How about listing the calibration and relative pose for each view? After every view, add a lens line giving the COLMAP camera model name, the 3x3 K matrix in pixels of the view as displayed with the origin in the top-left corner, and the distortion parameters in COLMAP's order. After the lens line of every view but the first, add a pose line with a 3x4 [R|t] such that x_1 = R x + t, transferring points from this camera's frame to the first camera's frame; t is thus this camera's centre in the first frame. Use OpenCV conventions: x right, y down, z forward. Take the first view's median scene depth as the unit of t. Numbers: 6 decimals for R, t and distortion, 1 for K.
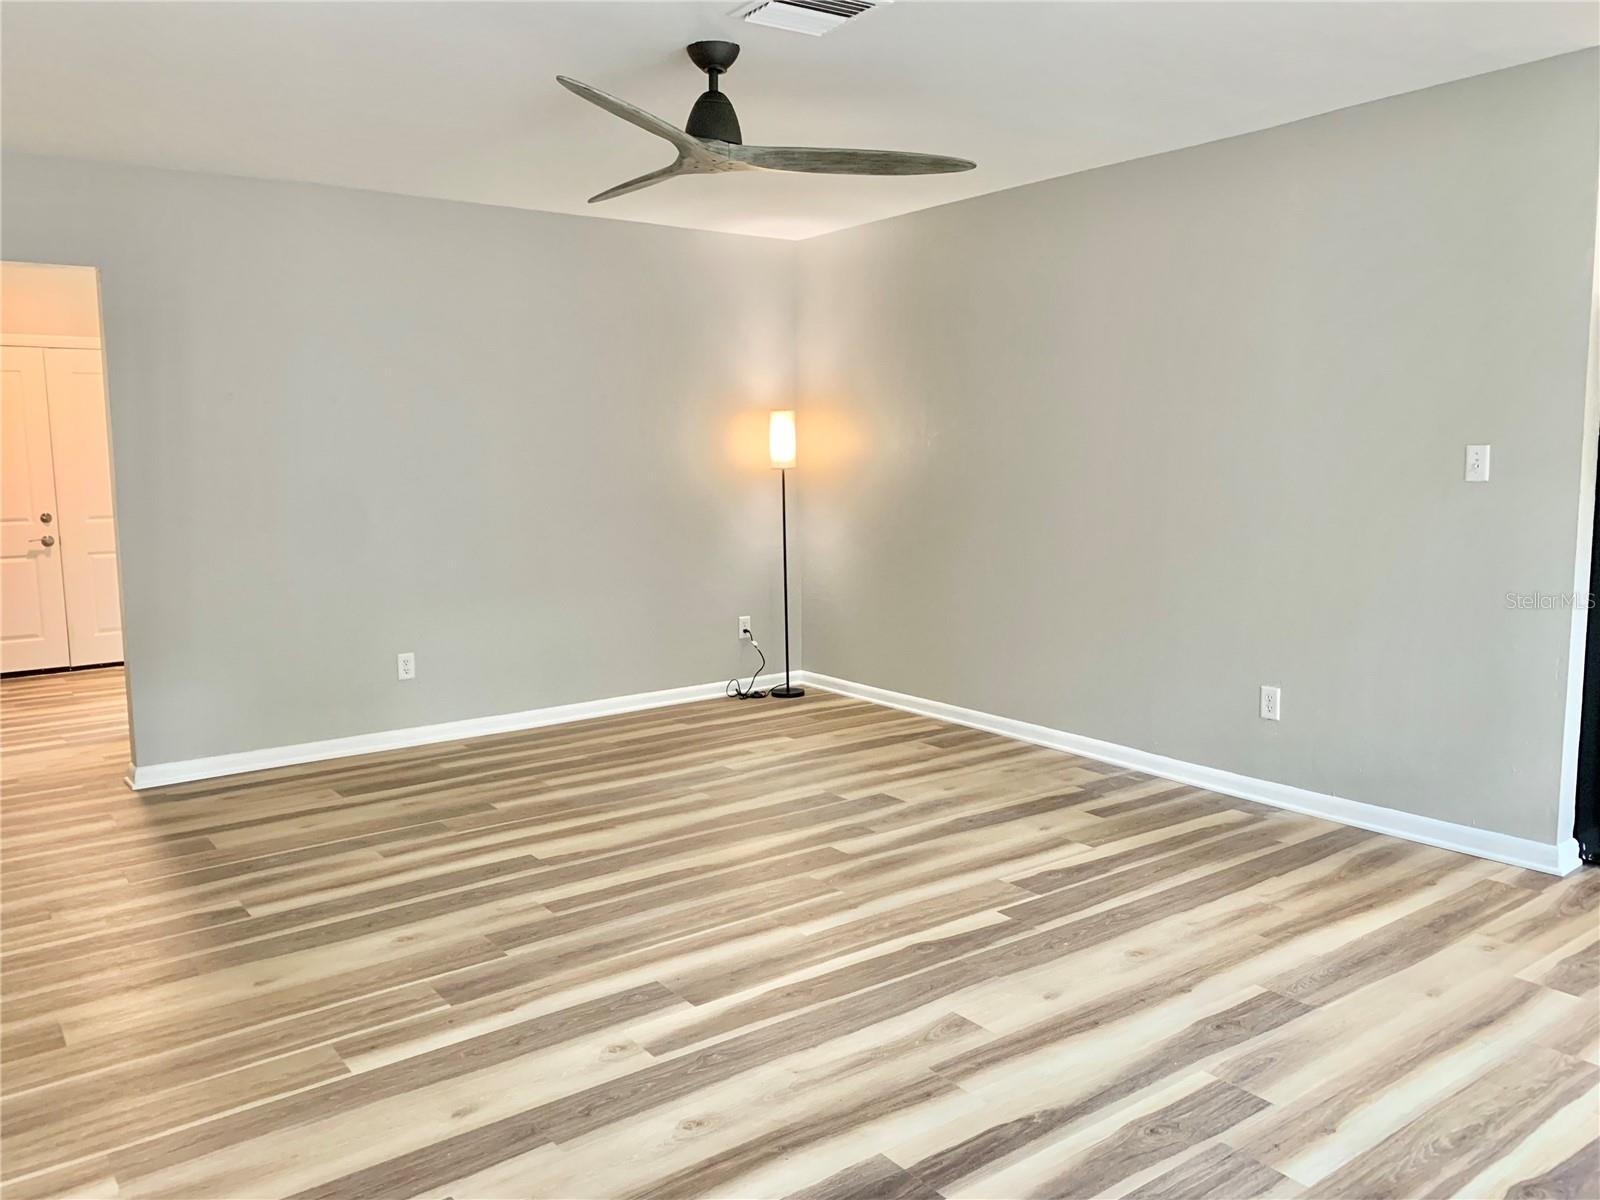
lens RADIAL K [[1238.0, 0, 795.7], [0, 1238.0, 605.9], [0, 0, 1]] dist [0.051987, -0.060528]
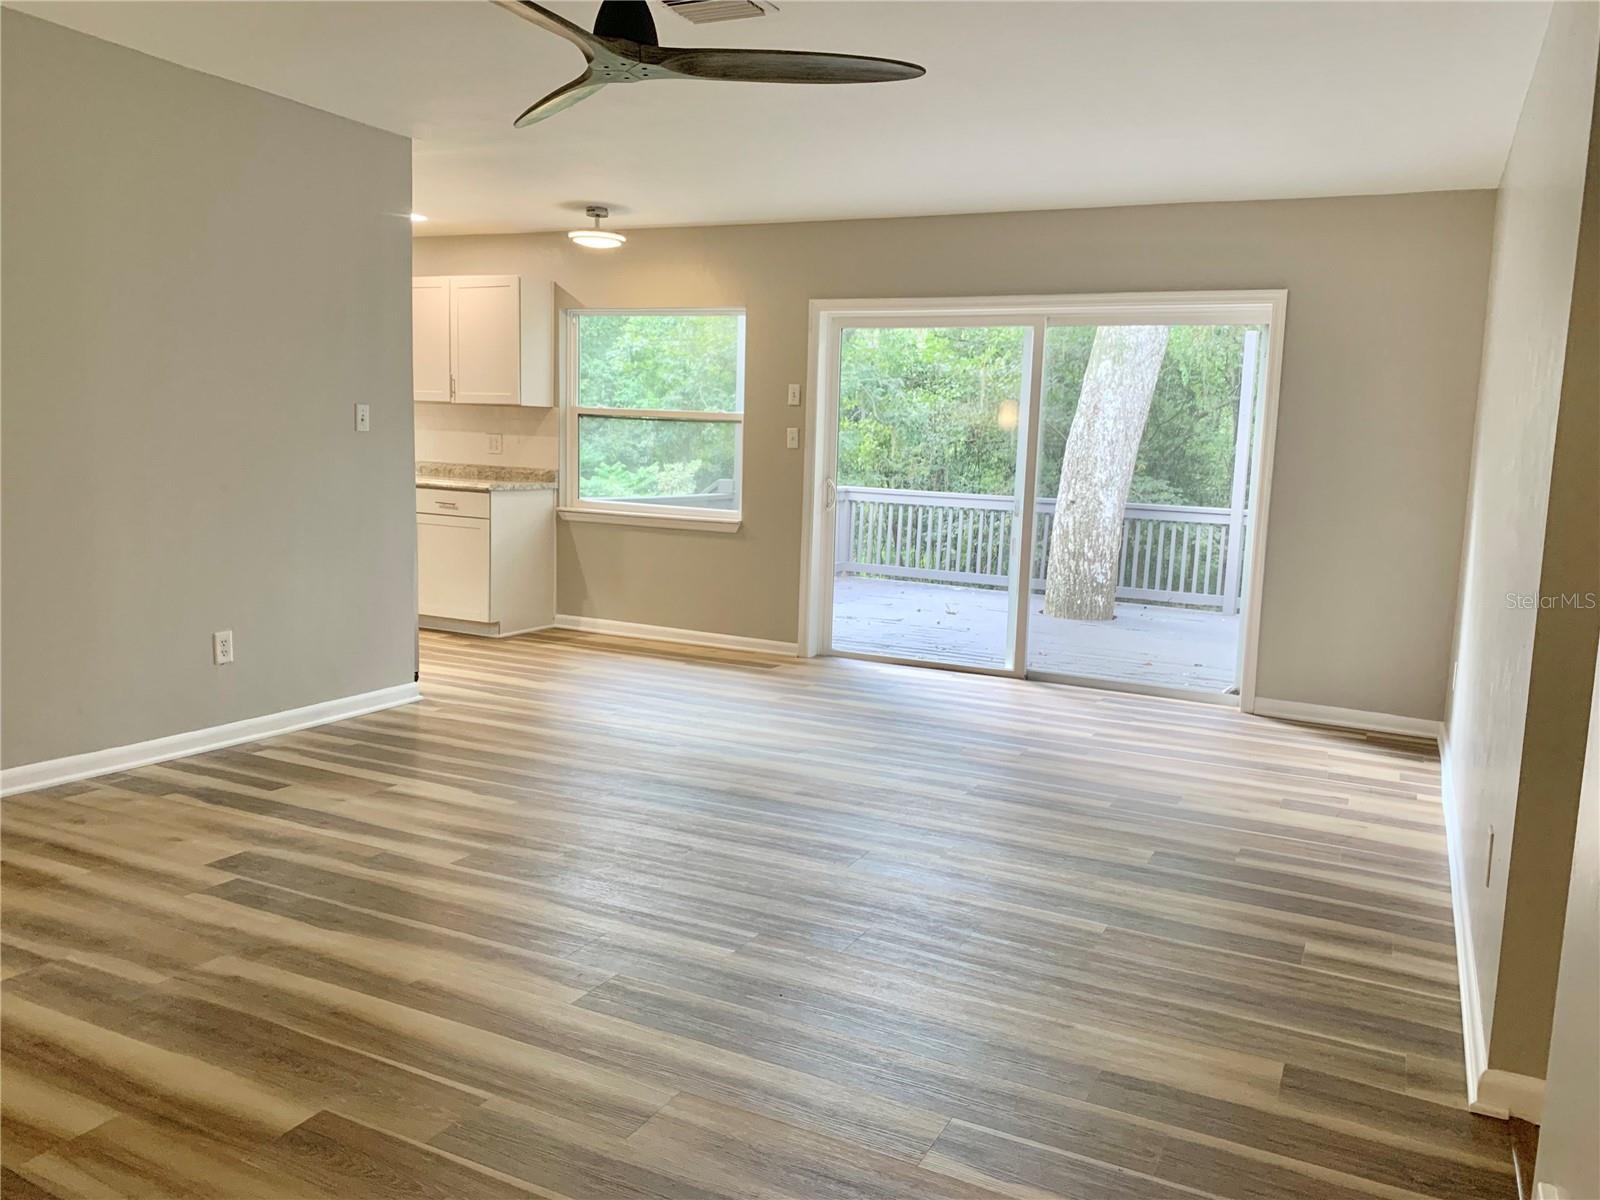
lens RADIAL K [[1238.0, 0, 797.9], [0, 1238.0, 593.4], [0, 0, 1]] dist [0.051987, -0.060528]
pose [[-0.457311, -0.114443, 0.881912, -0.711392], [0.080639, 0.982264, 0.169280, -0.097700], [-0.885643, 0.148530, -0.439972, 1.000976]]
